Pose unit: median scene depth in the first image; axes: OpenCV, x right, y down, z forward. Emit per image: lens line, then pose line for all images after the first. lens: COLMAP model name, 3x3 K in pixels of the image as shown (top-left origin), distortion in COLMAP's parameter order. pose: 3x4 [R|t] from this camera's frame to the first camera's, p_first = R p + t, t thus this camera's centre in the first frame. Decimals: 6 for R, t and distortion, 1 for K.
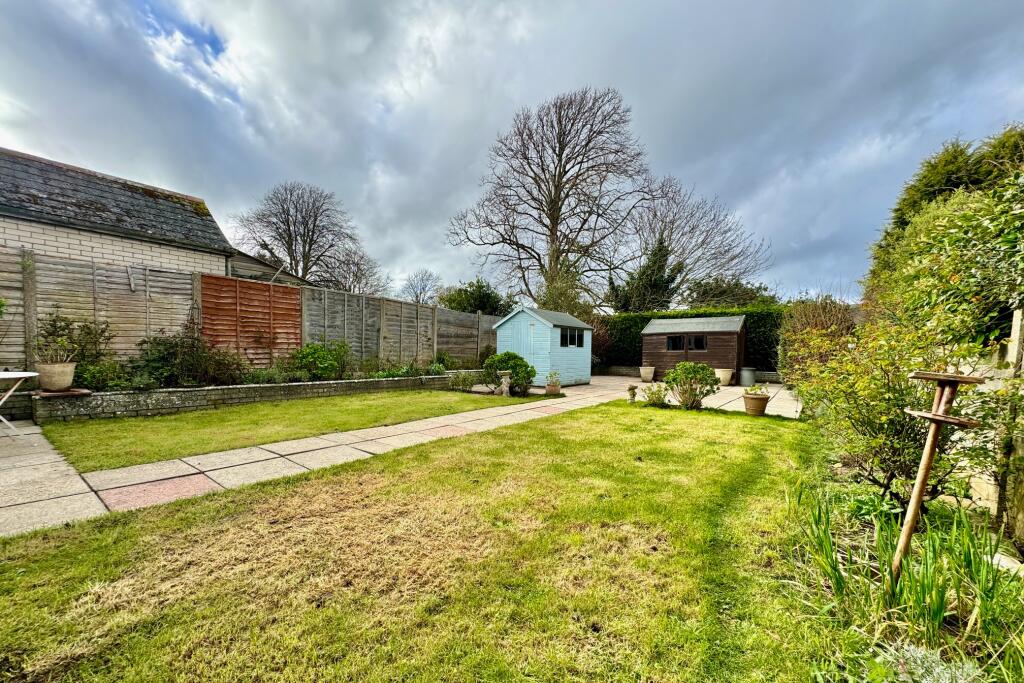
lens RADIAL K [[410.7, 0, 510.2], [0, 410.7, 381.3], [0, 0, 1]] dist [-0.001950, -0.000051]
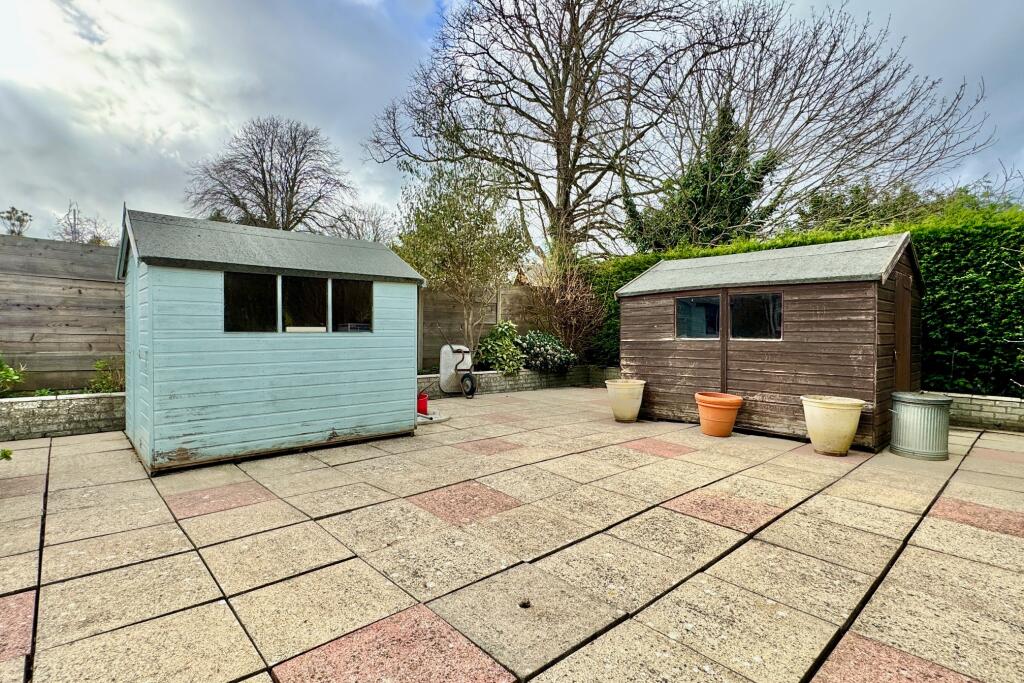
lens RADIAL K [[500.9, 0, 514.3], [0, 500.9, 343.2], [0, 0, 1]] dist [0.000778, 0.000126]
pose [[0.983020, -0.001384, -0.183491, 0.323692], [-0.007834, 0.998743, -0.049506, -0.046603], [0.183329, 0.050103, 0.981774, 0.532531]]
